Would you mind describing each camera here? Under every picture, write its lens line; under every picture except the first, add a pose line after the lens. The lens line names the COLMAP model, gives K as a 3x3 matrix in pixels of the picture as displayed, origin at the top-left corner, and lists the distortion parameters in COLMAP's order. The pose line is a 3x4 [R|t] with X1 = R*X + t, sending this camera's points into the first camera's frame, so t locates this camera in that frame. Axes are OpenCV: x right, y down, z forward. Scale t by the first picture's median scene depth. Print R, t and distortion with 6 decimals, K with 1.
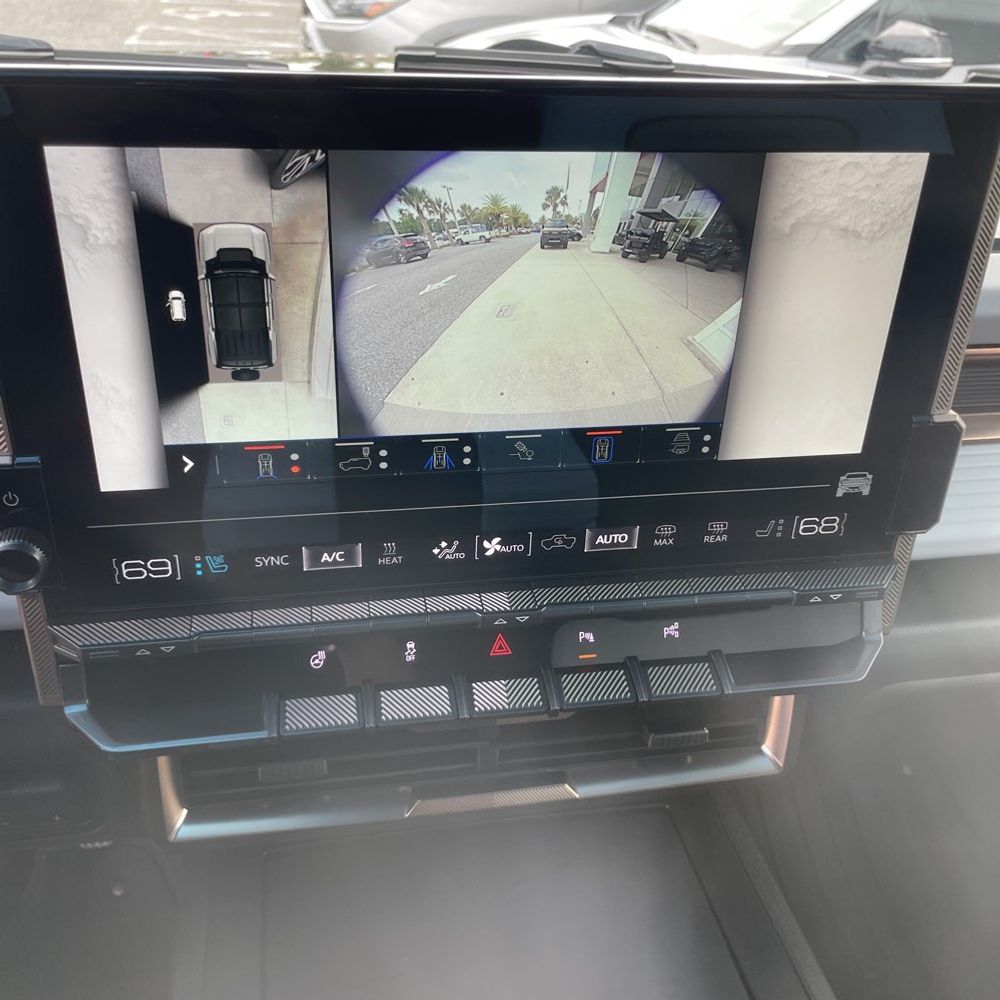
lens RADIAL K [[1009.1, 0, 493.1], [0, 1009.1, 496.8], [0, 0, 1]] dist [0.094997, -0.135777]
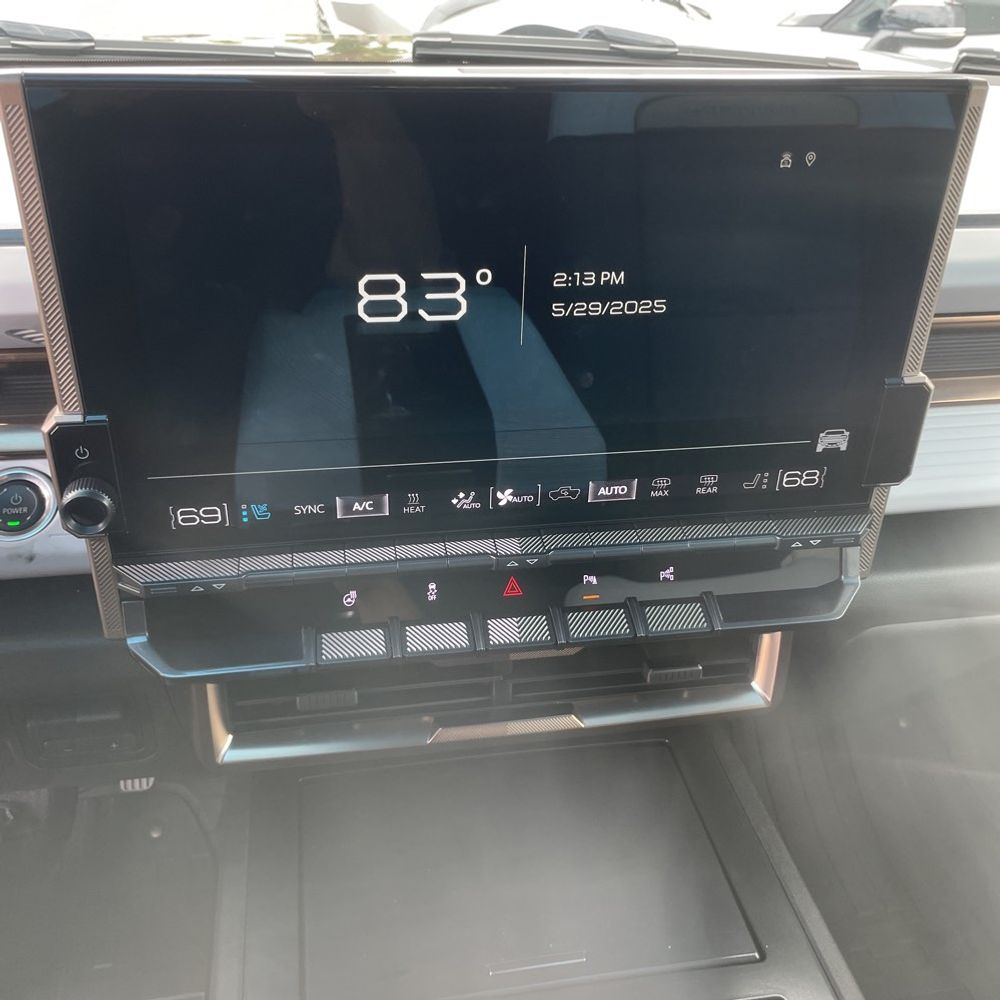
lens RADIAL K [[1009.1, 0, 493.1], [0, 1009.1, 496.8], [0, 0, 1]] dist [0.094997, -0.135777]
pose [[0.999895, -0.002028, -0.014369, 0.001914], [0.002393, 0.999673, 0.025448, 0.019733], [0.014313, -0.025480, 0.999573, -0.110672]]
